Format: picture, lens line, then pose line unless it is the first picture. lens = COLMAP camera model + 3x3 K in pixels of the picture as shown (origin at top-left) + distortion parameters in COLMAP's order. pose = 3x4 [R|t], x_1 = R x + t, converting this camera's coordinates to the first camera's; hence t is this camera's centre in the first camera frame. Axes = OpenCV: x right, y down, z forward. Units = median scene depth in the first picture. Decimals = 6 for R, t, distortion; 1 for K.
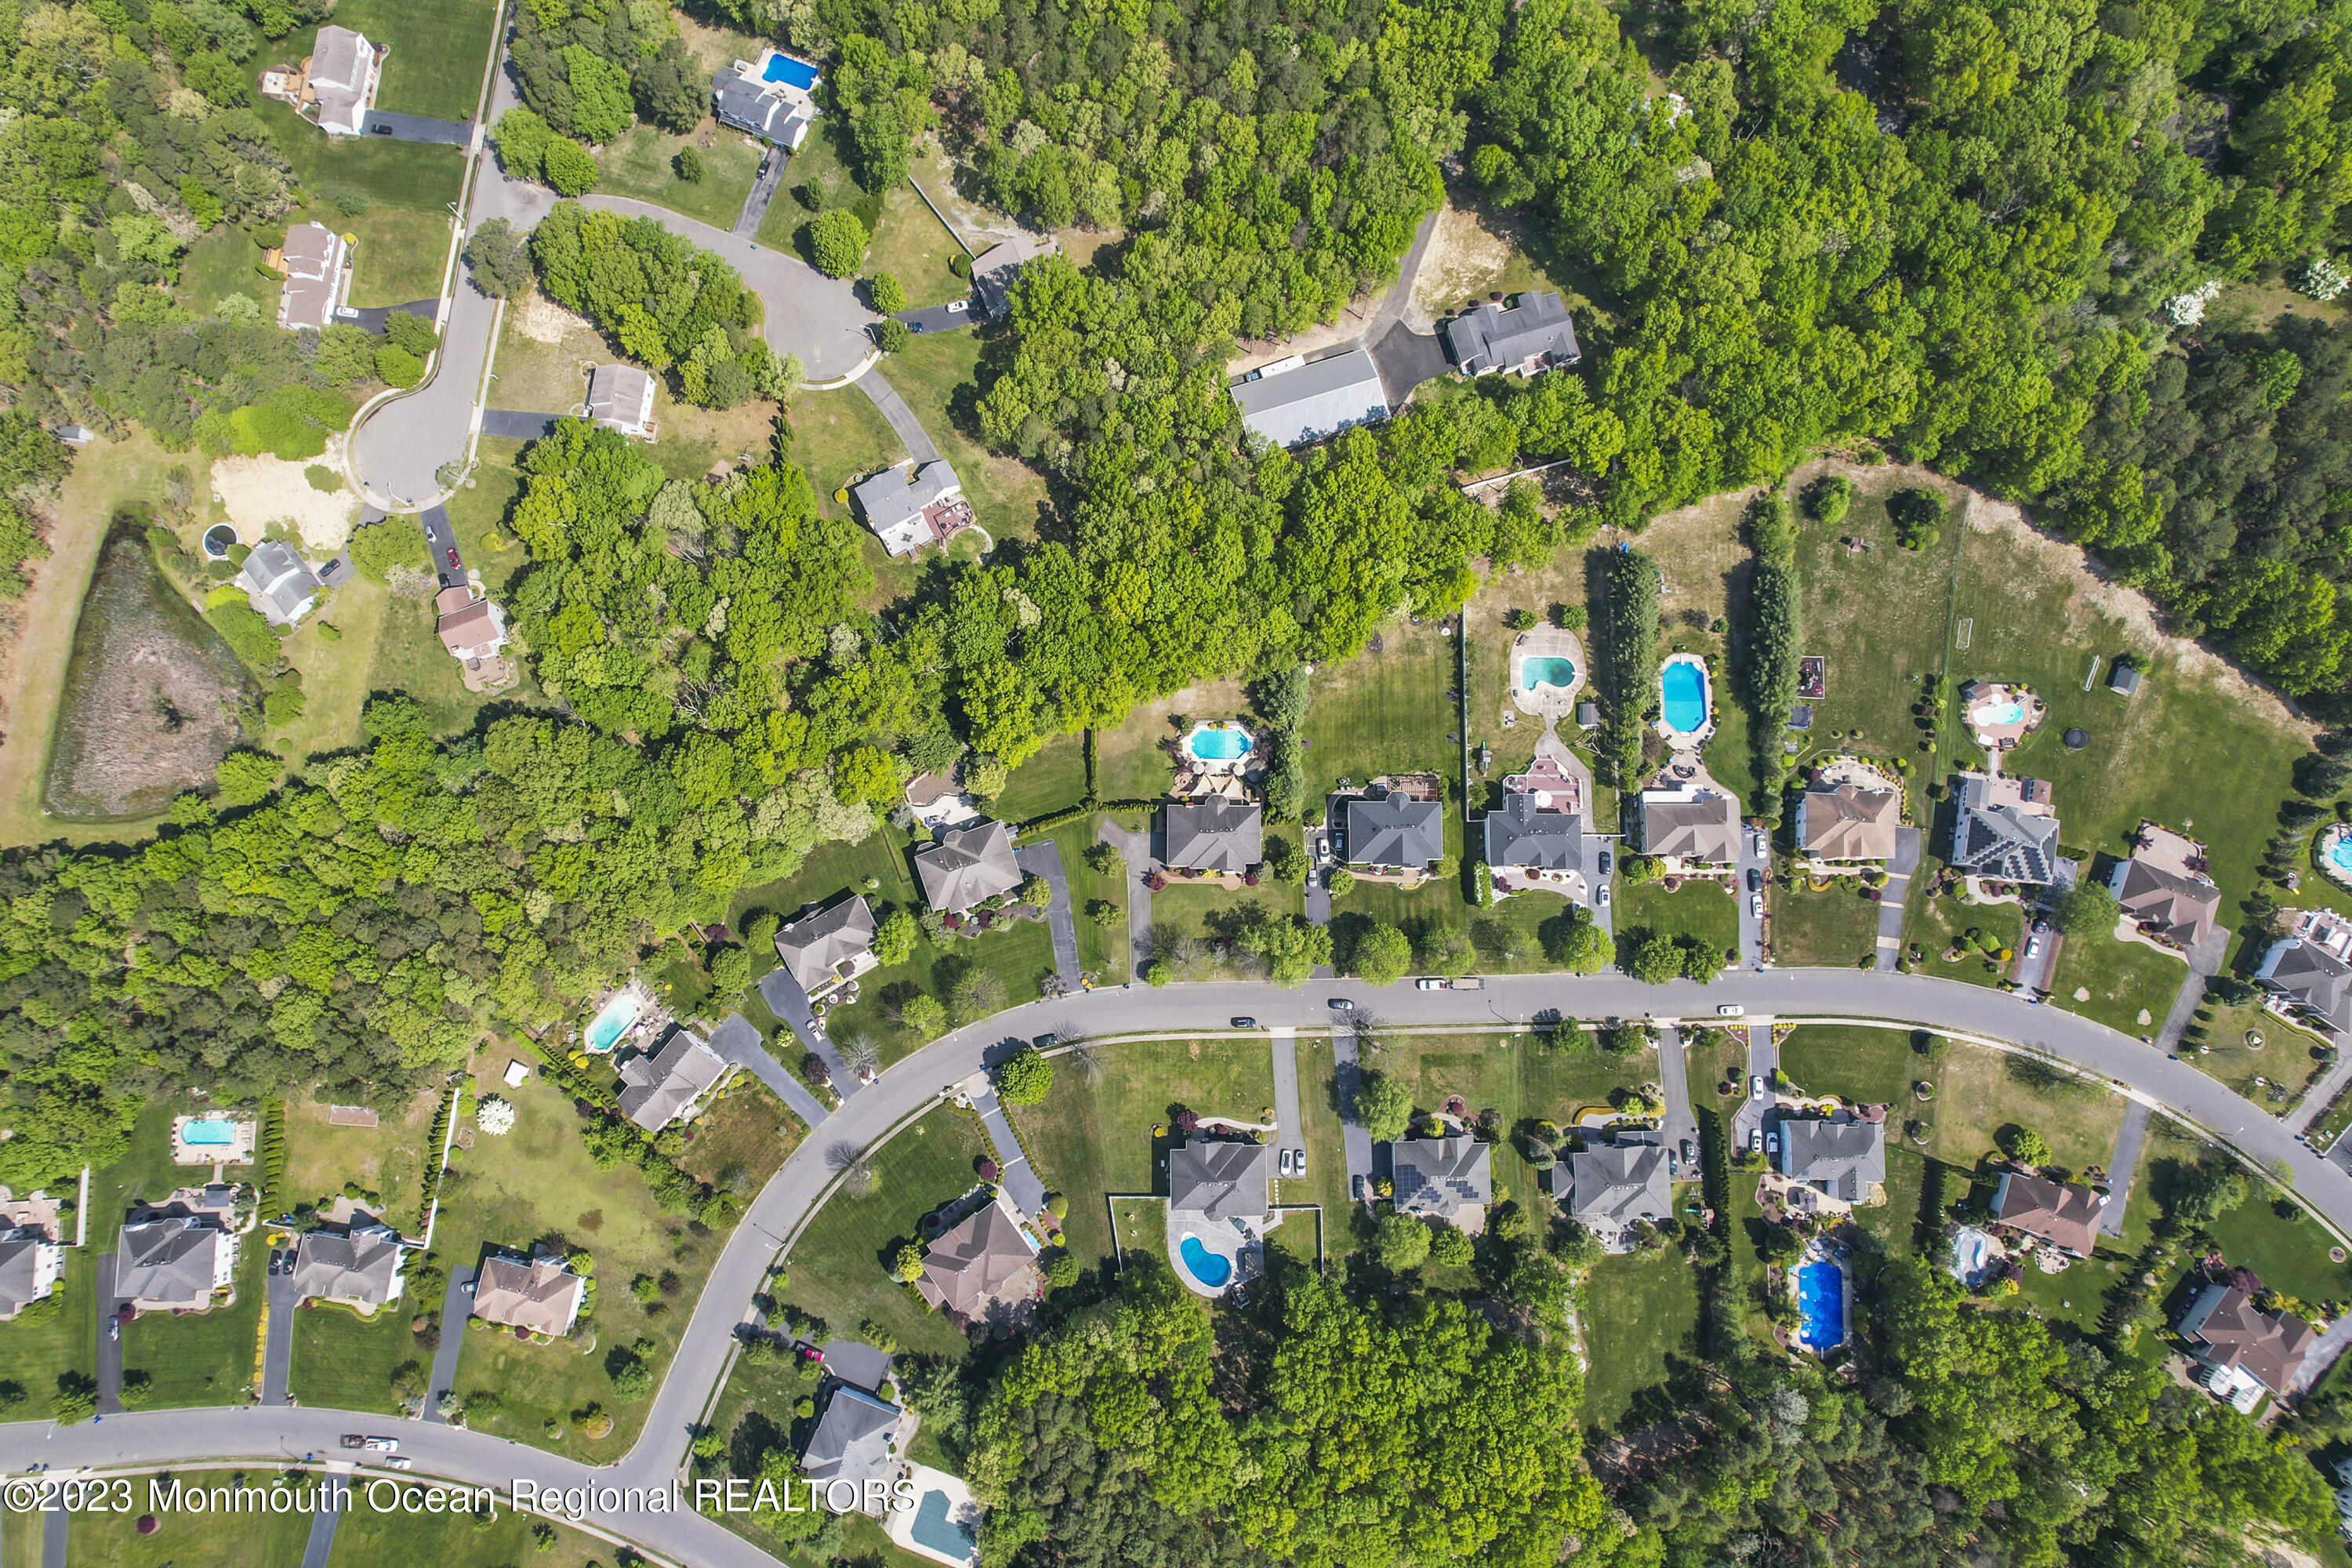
lens RADIAL K [[1488.3, 0, 1181.2], [0, 1488.3, 789.6], [0, 0, 1]] dist [-0.064624, 0.044978]
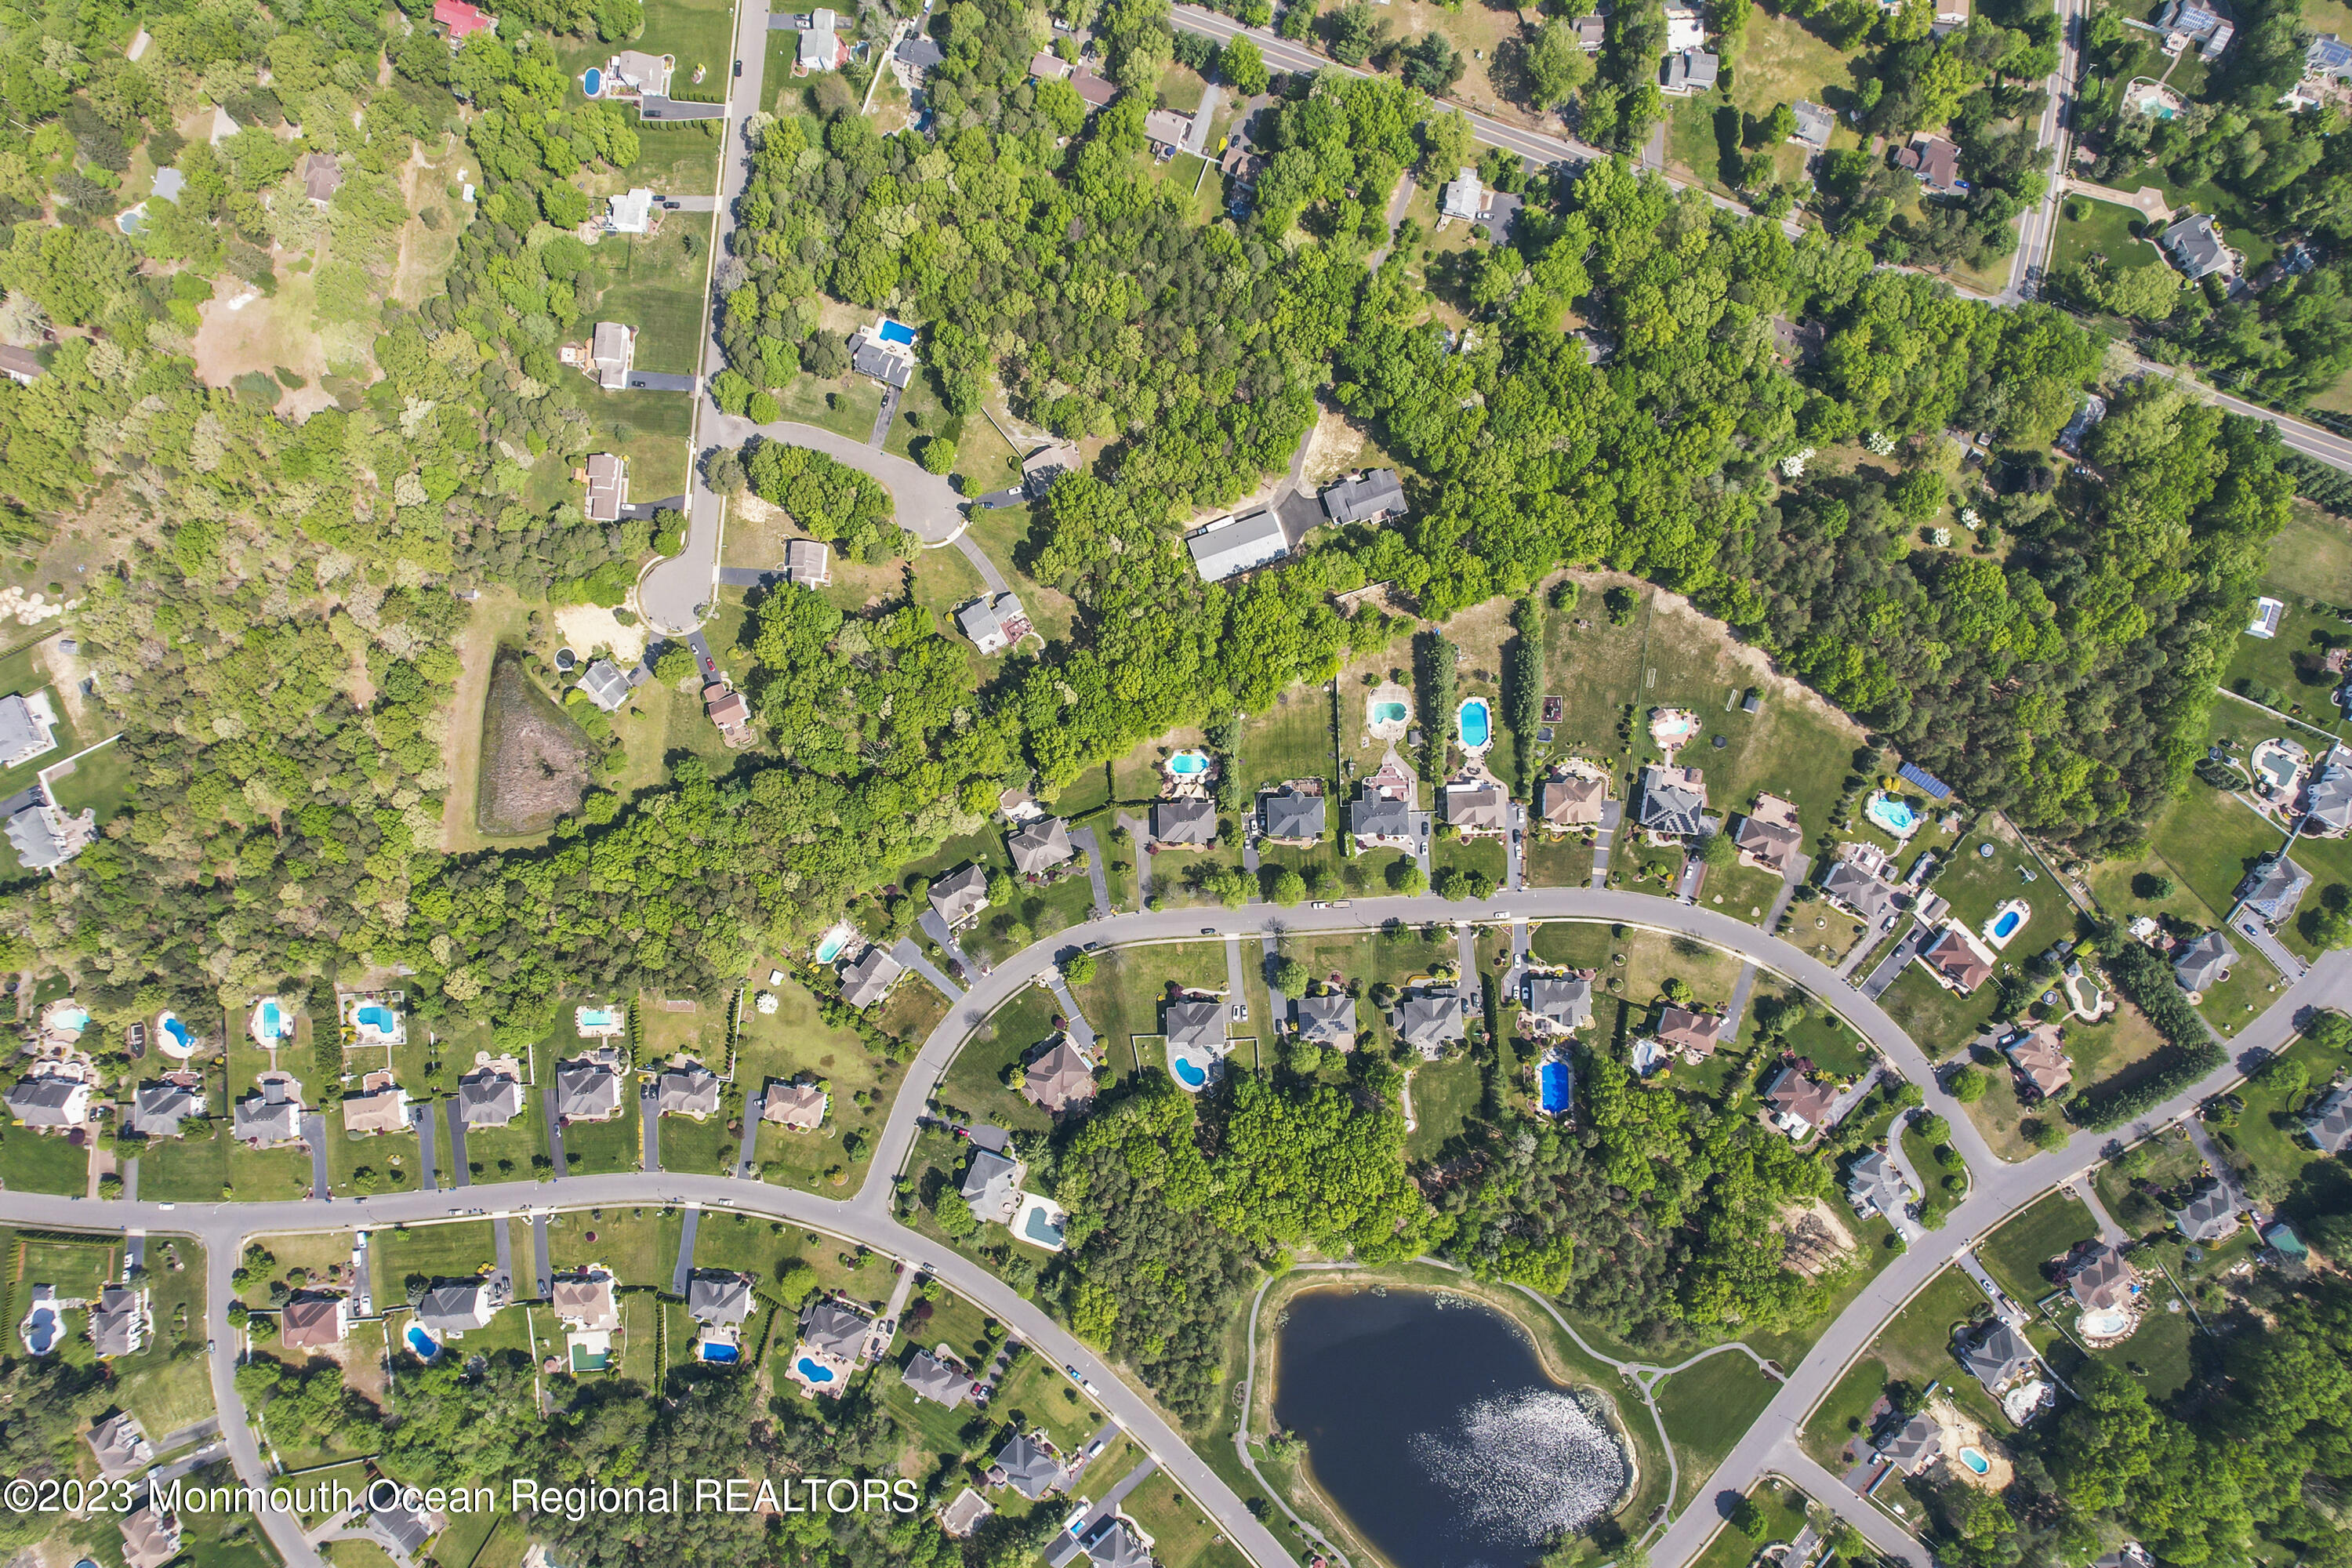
lens RADIAL K [[1488.3, 0, 1179.9], [0, 1488.3, 783.1], [0, 0, 1]] dist [-0.064624, 0.044978]
pose [[0.999365, -0.034147, -0.010217, 0.032754], [0.035034, 0.993829, 0.105241, -0.187817], [0.006561, -0.105532, 0.994394, -0.651281]]
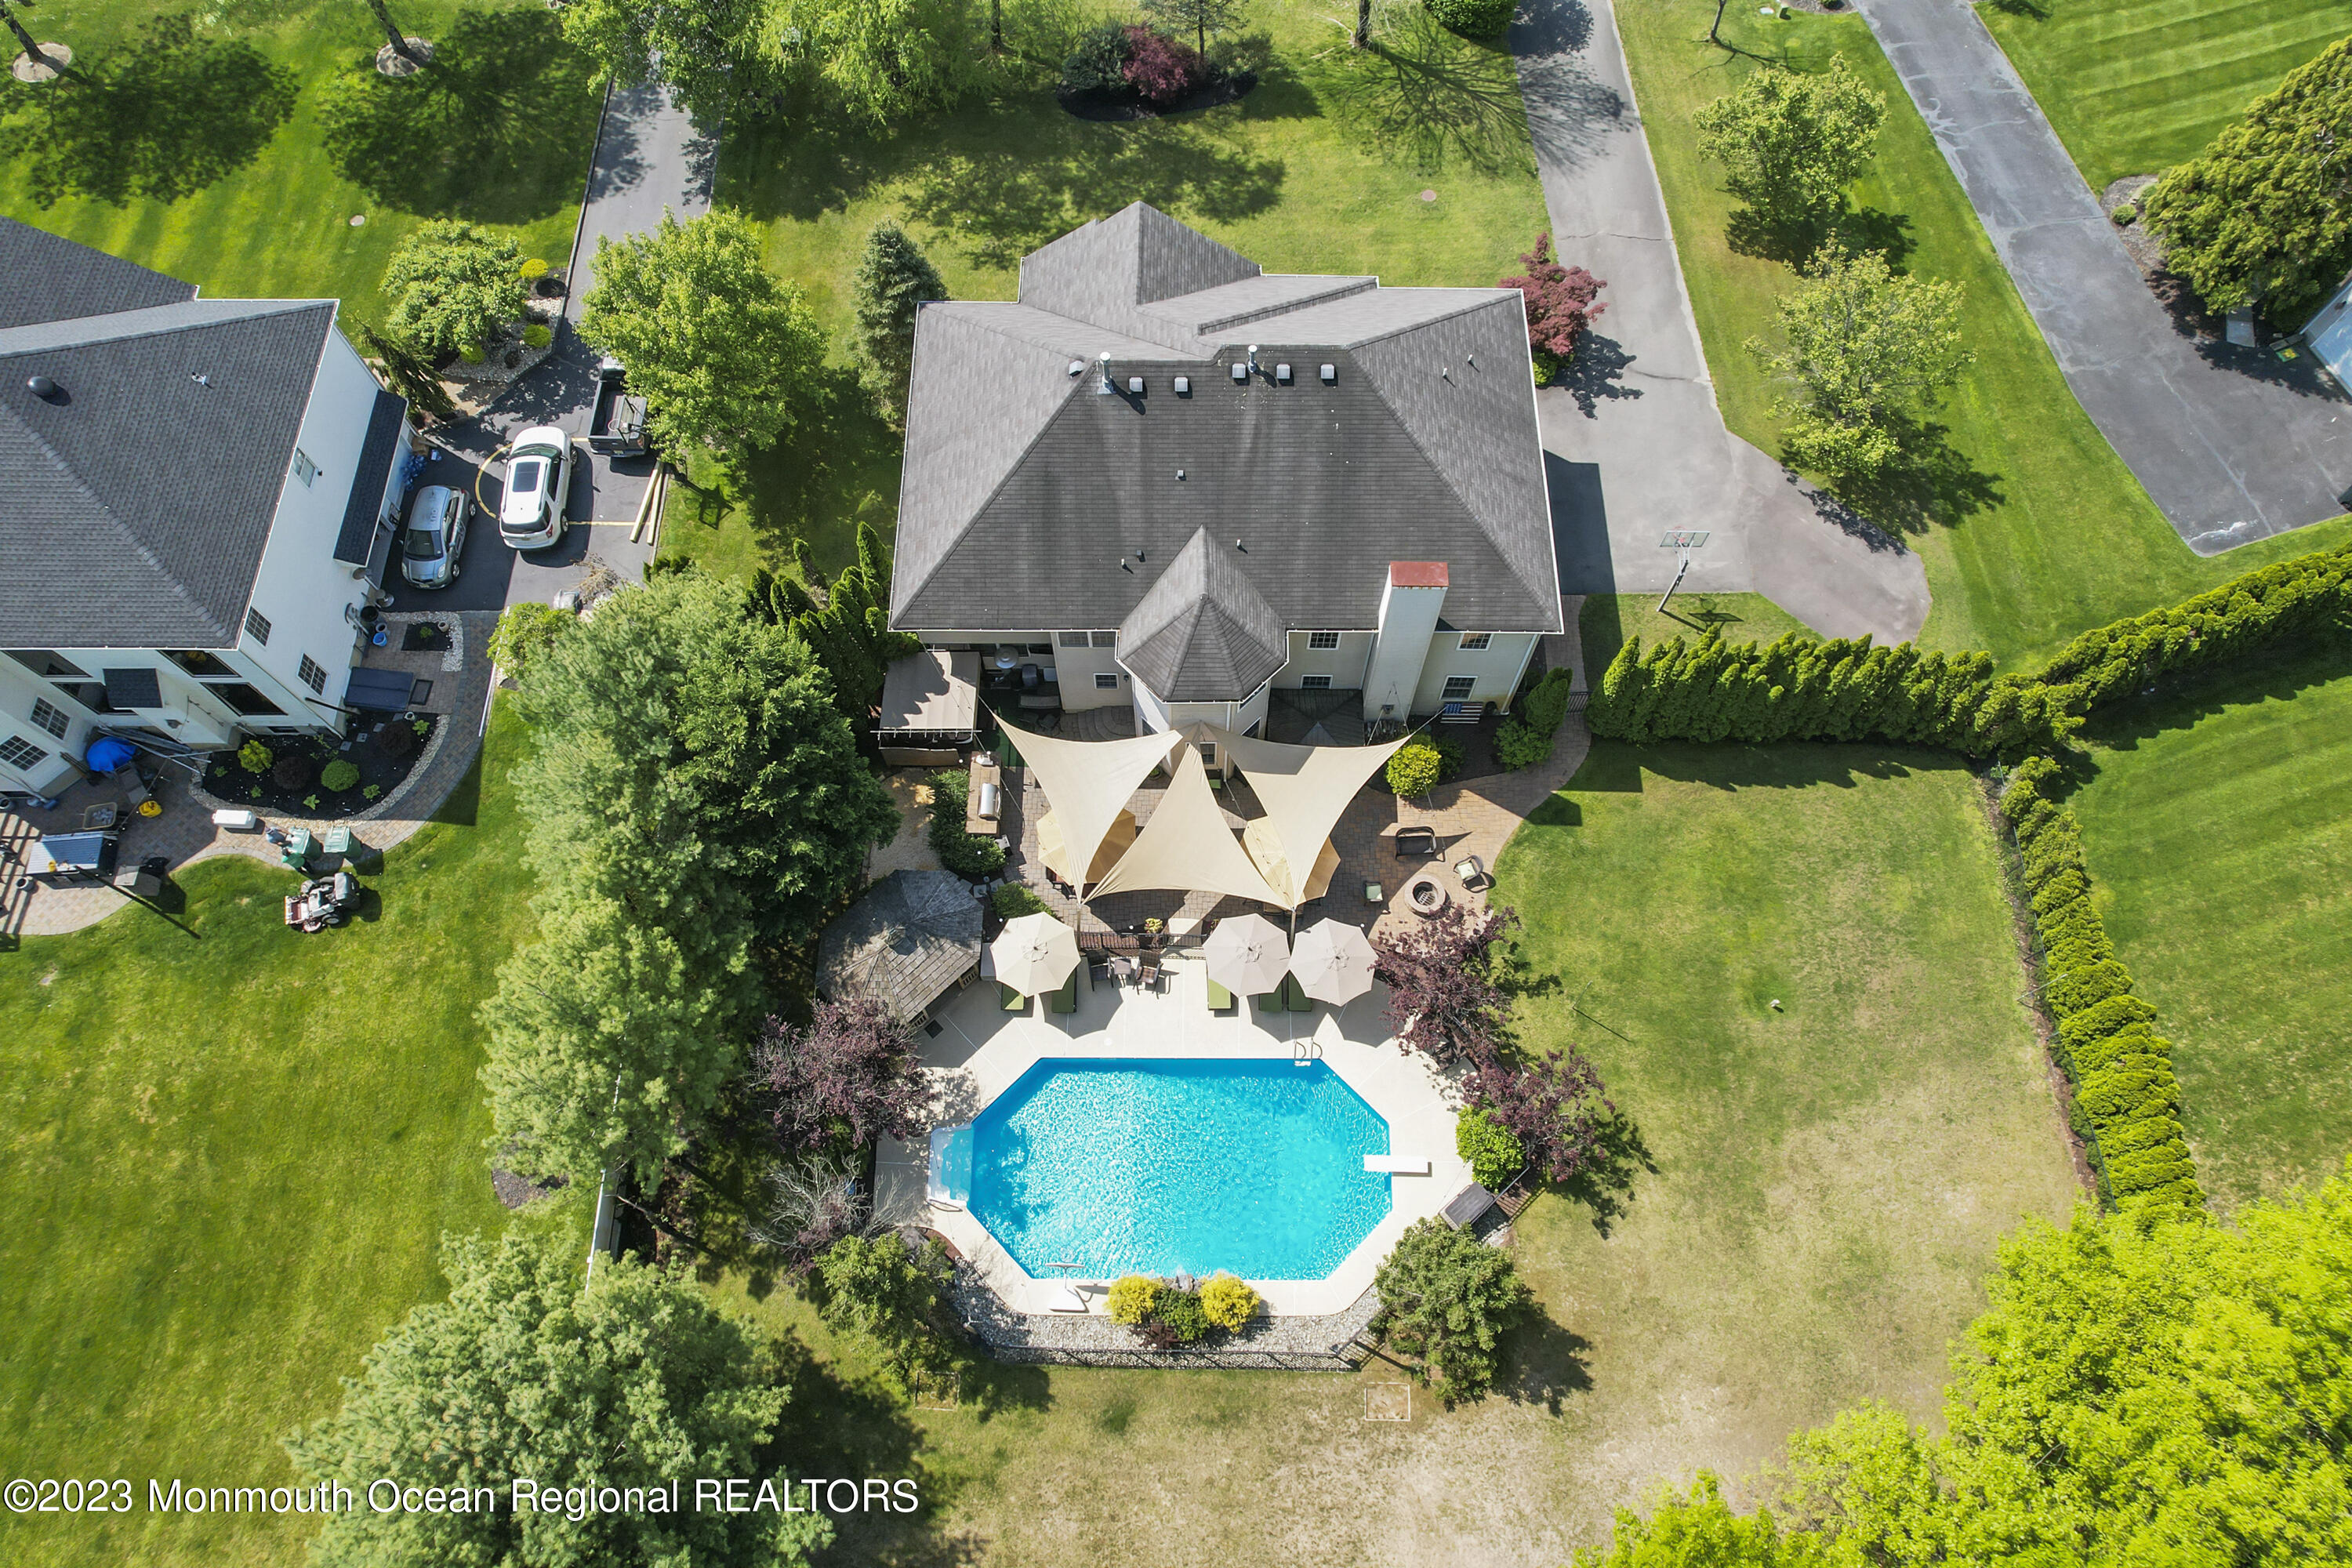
lens RADIAL K [[1488.3, 0, 1181.8], [0, 1488.3, 780.4], [0, 0, 1]] dist [-0.064624, 0.044978]
pose [[-0.999952, -0.001542, -0.009697, 0.027463], [-0.003656, -0.858106, 0.513460, -0.070998], [-0.009113, 0.513471, 0.858059, 0.893910]]
